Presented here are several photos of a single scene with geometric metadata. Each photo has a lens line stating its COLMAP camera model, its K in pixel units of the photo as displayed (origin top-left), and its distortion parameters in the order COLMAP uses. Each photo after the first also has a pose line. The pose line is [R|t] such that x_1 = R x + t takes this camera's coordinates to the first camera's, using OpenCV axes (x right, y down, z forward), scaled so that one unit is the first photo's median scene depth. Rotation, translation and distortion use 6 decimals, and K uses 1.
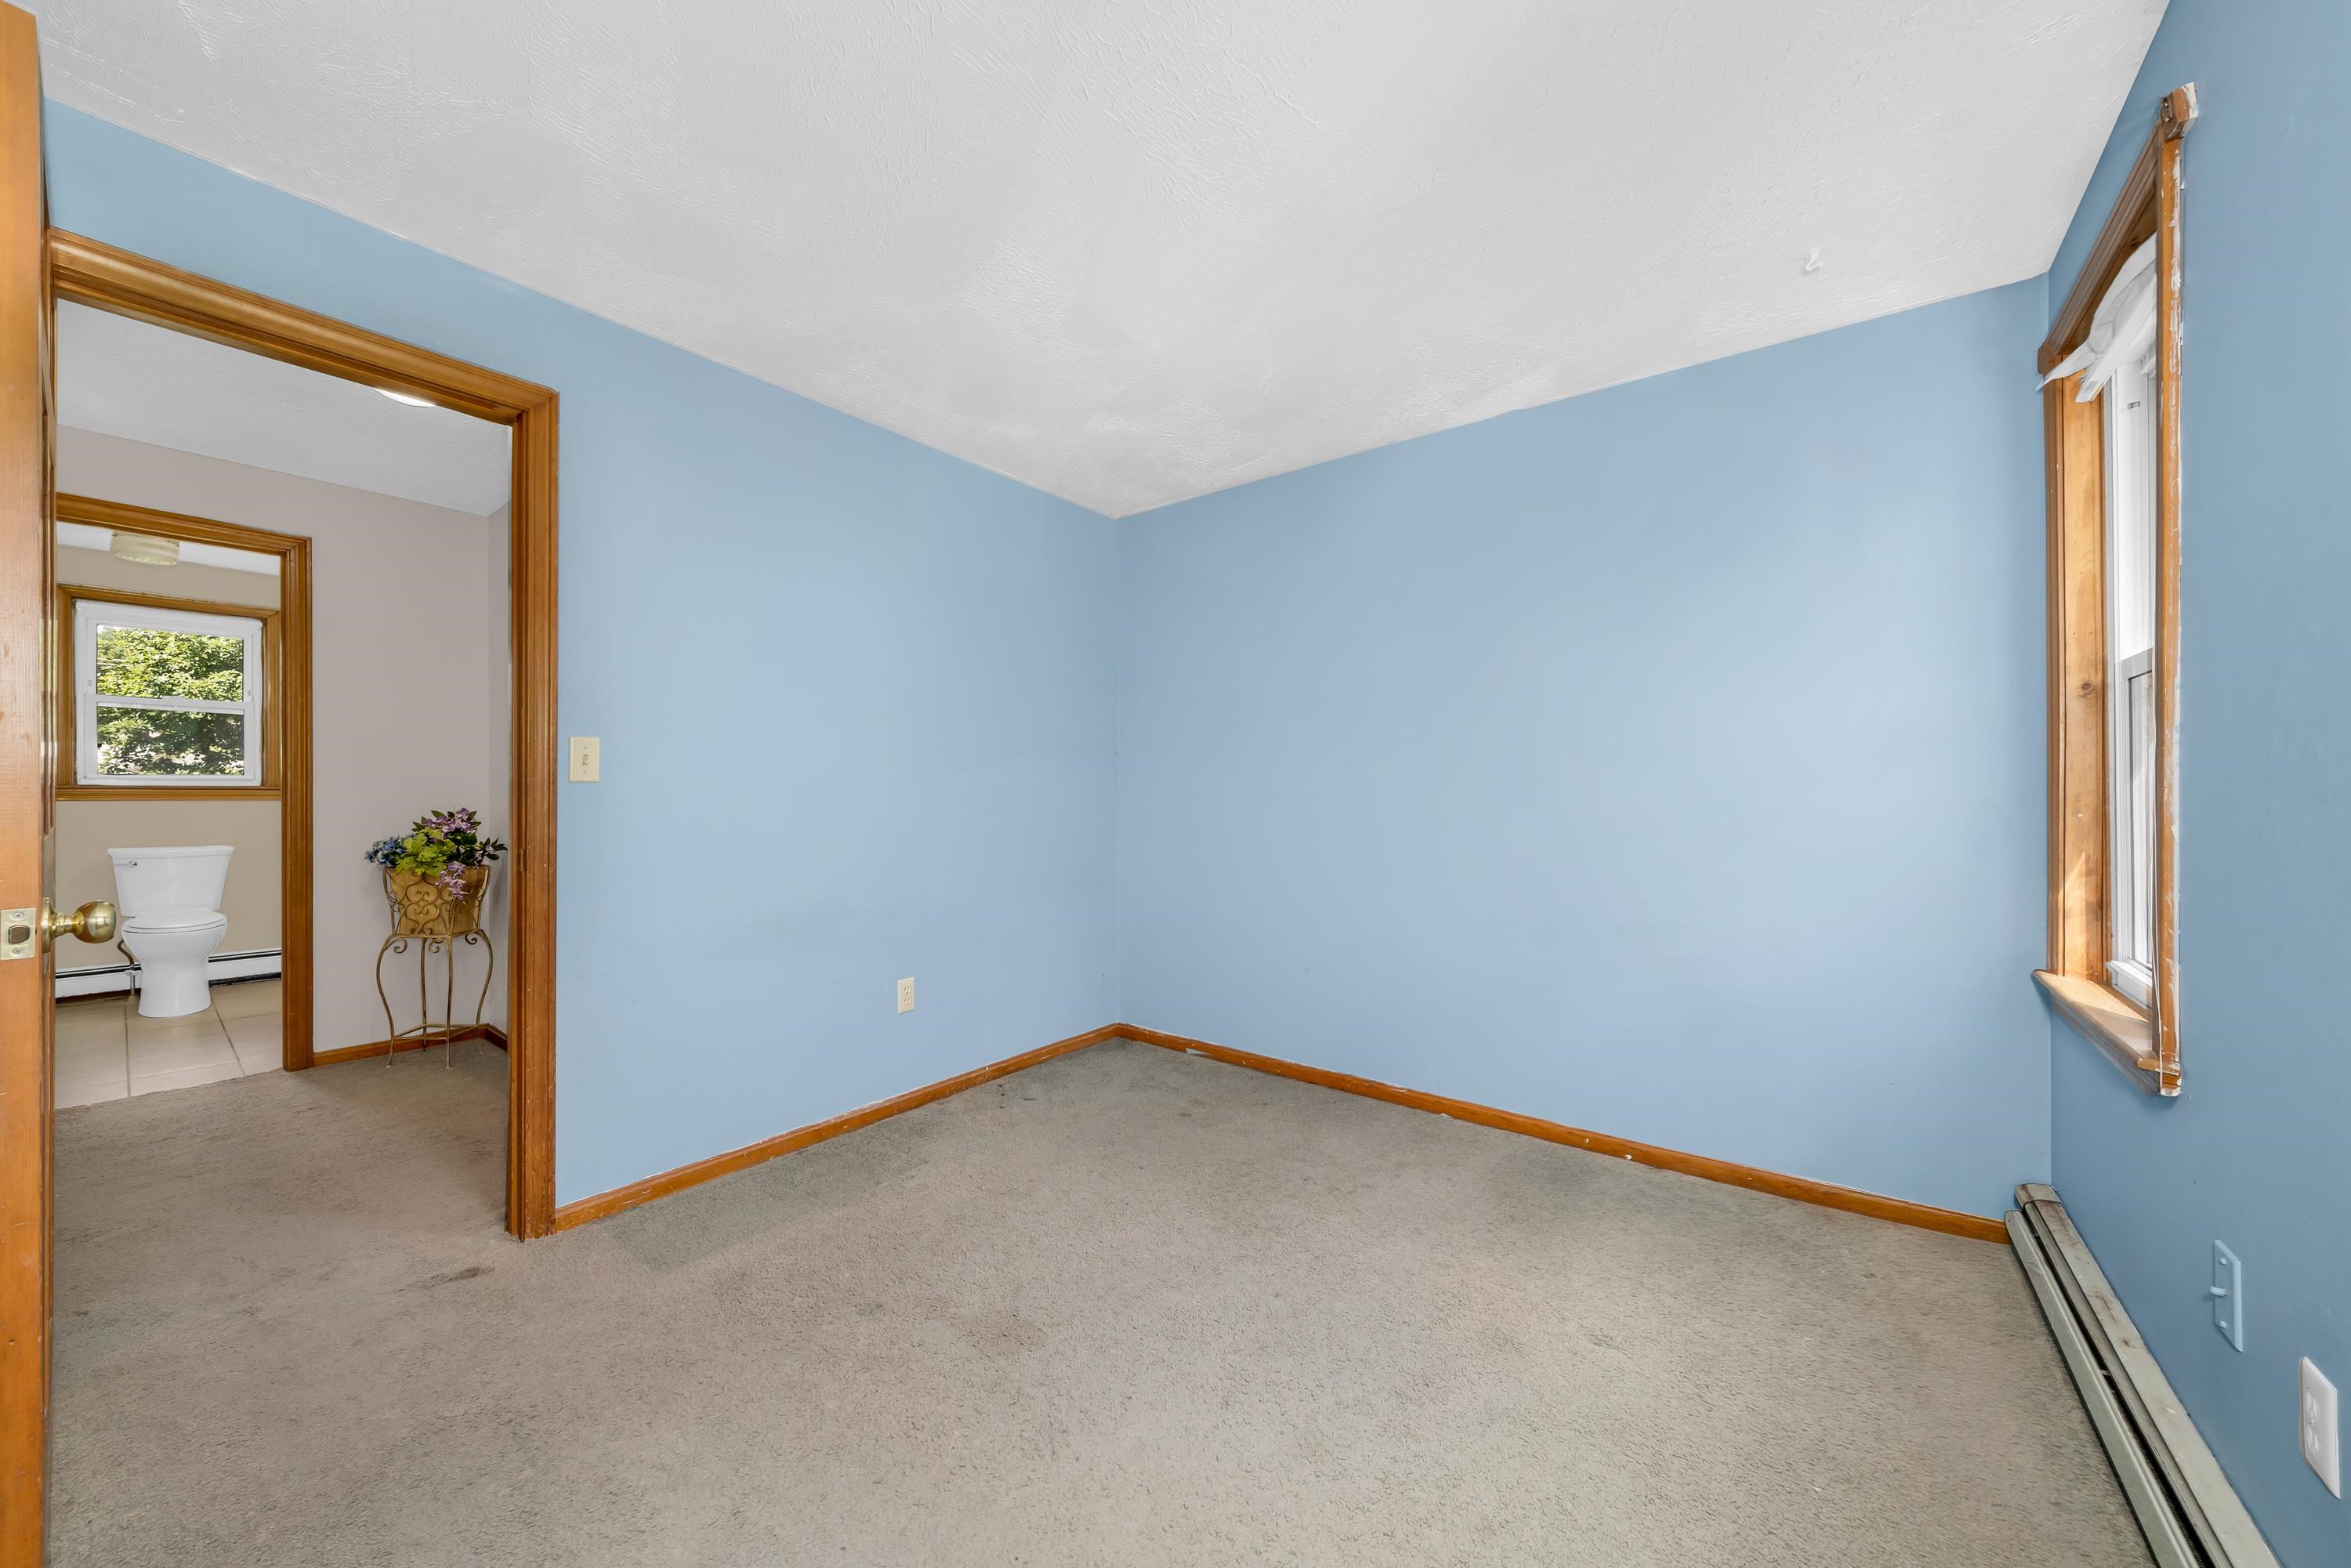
lens RADIAL K [[831.8, 0, 1164.6], [0, 831.8, 781.3], [0, 0, 1]] dist [-0.001068, -0.000022]
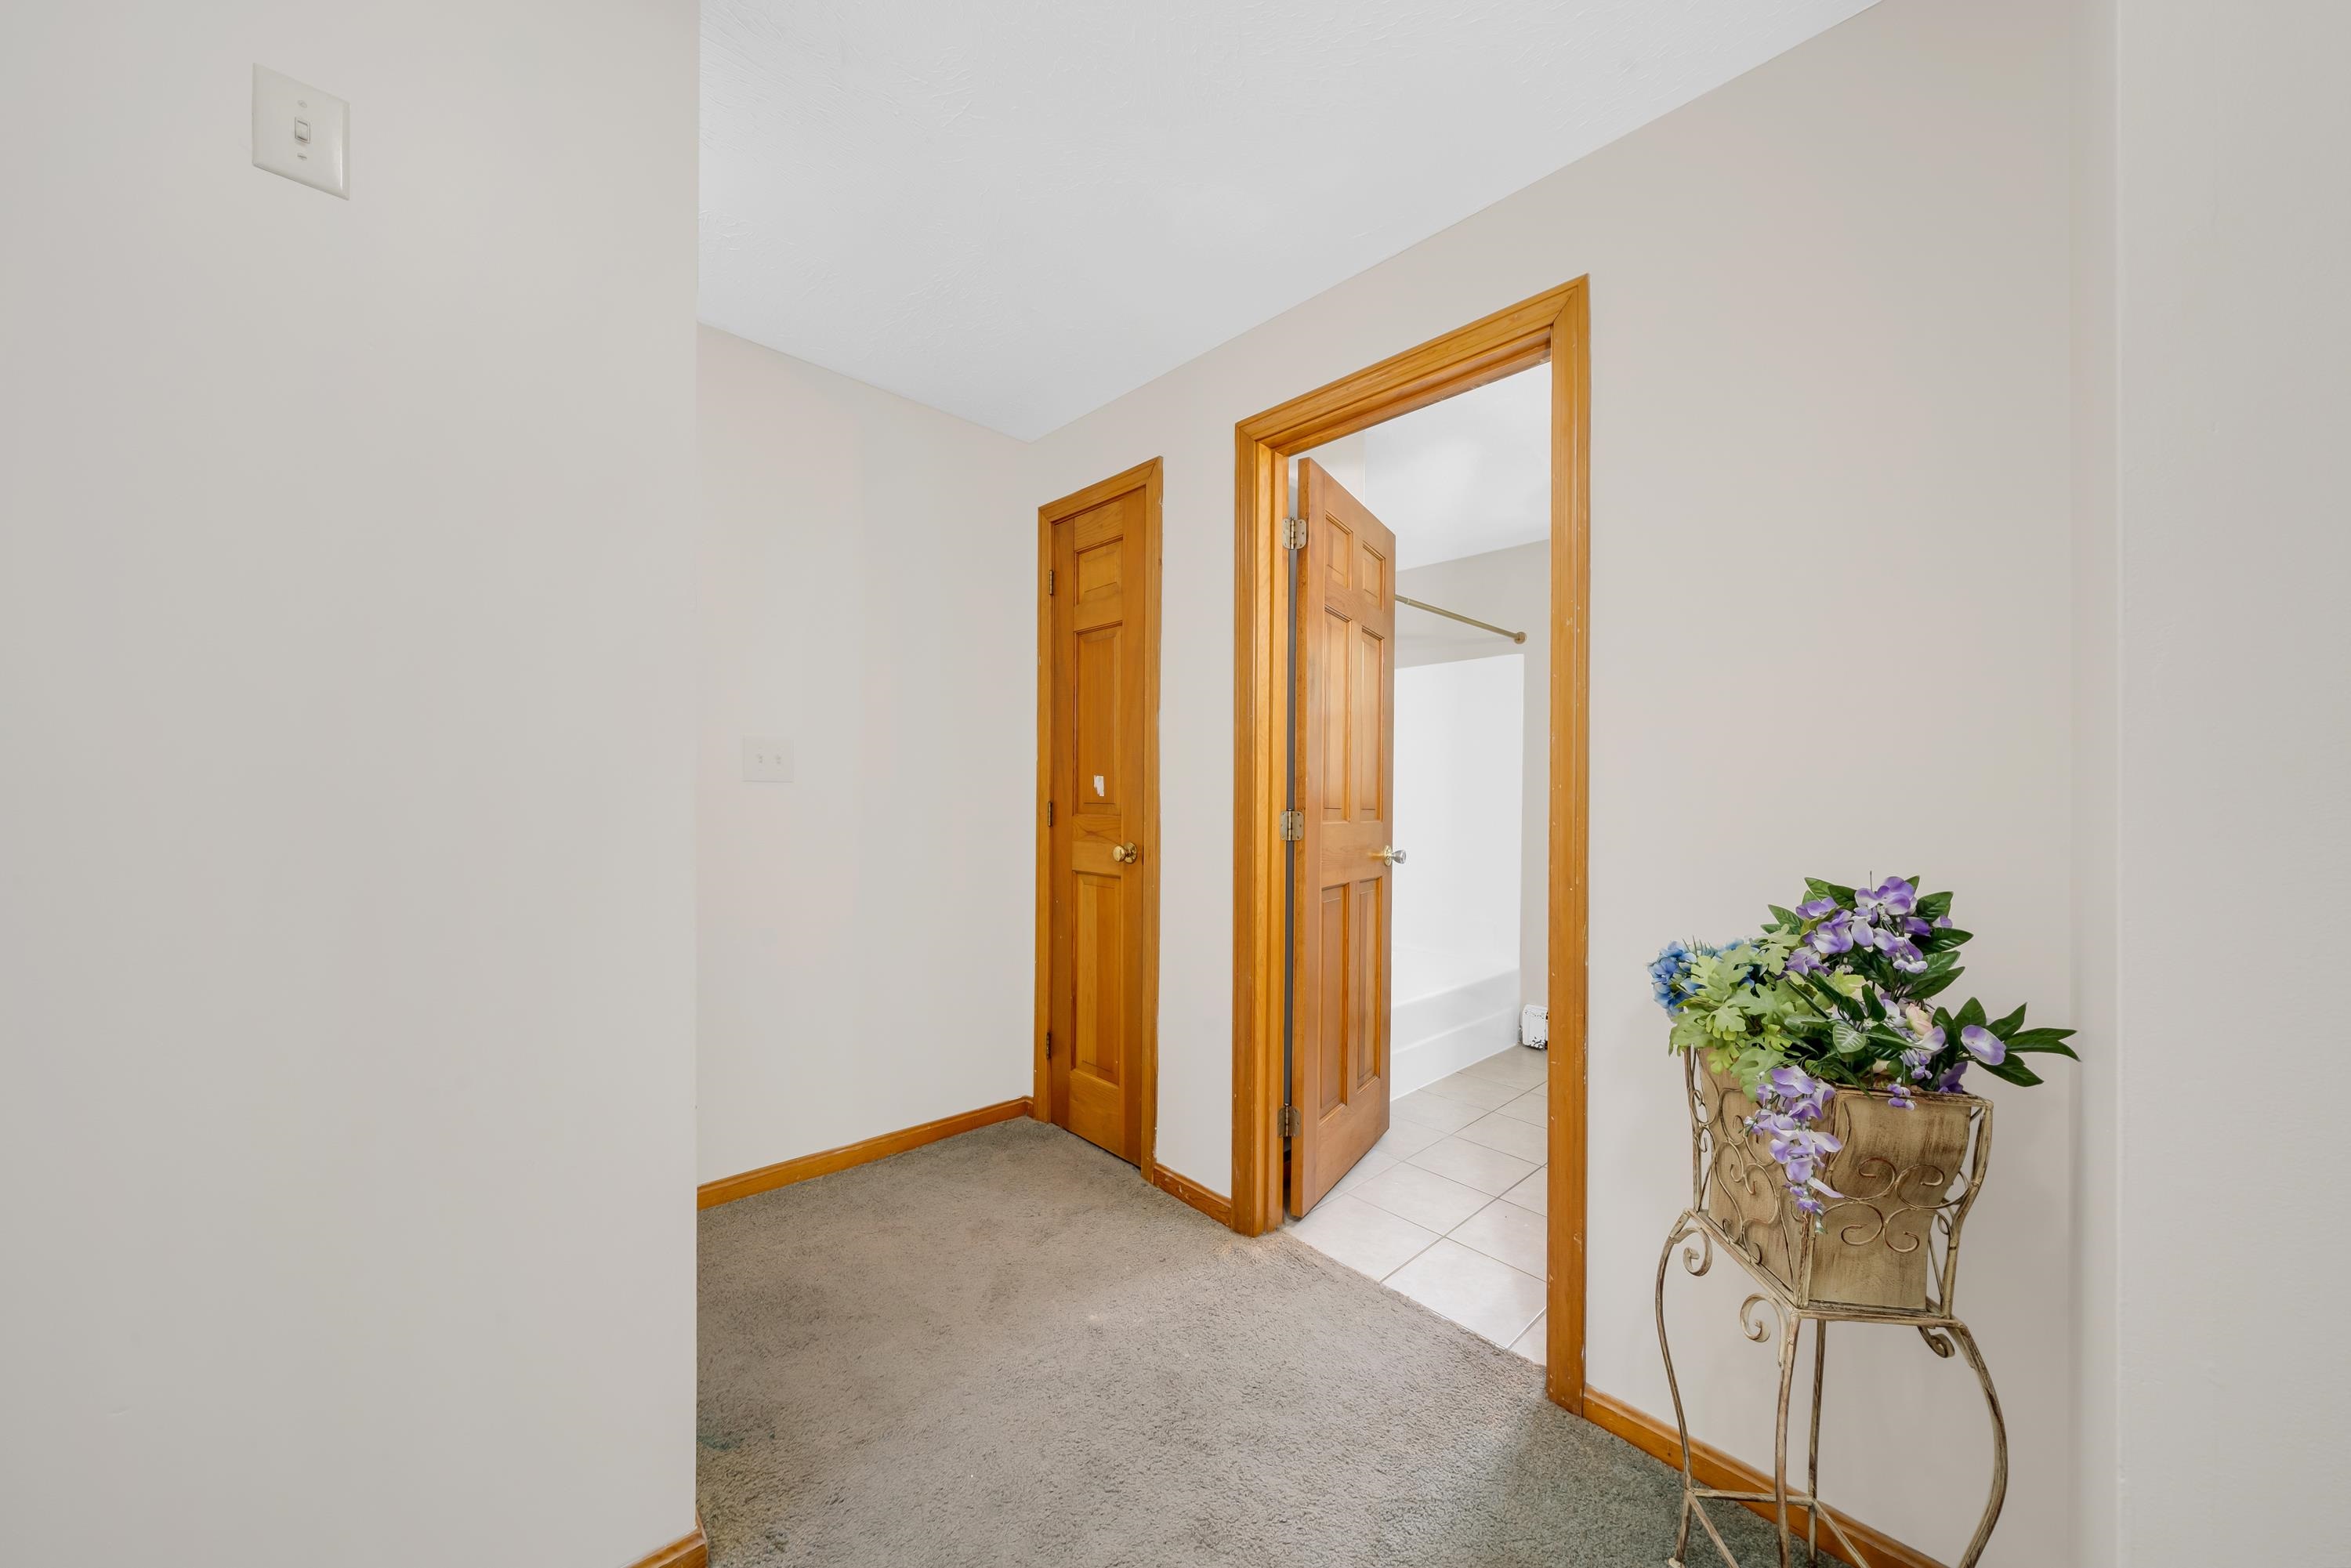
lens RADIAL K [[795.9, 0, 1169.6], [0, 795.9, 786.6], [0, 0, 1]] dist [-0.000317, 0.000045]
pose [[-0.170857, -0.013817, -0.985199, -0.511888], [-0.005351, 0.999900, -0.013095, 0.004017], [0.985281, 0.003034, -0.170914, 0.783587]]
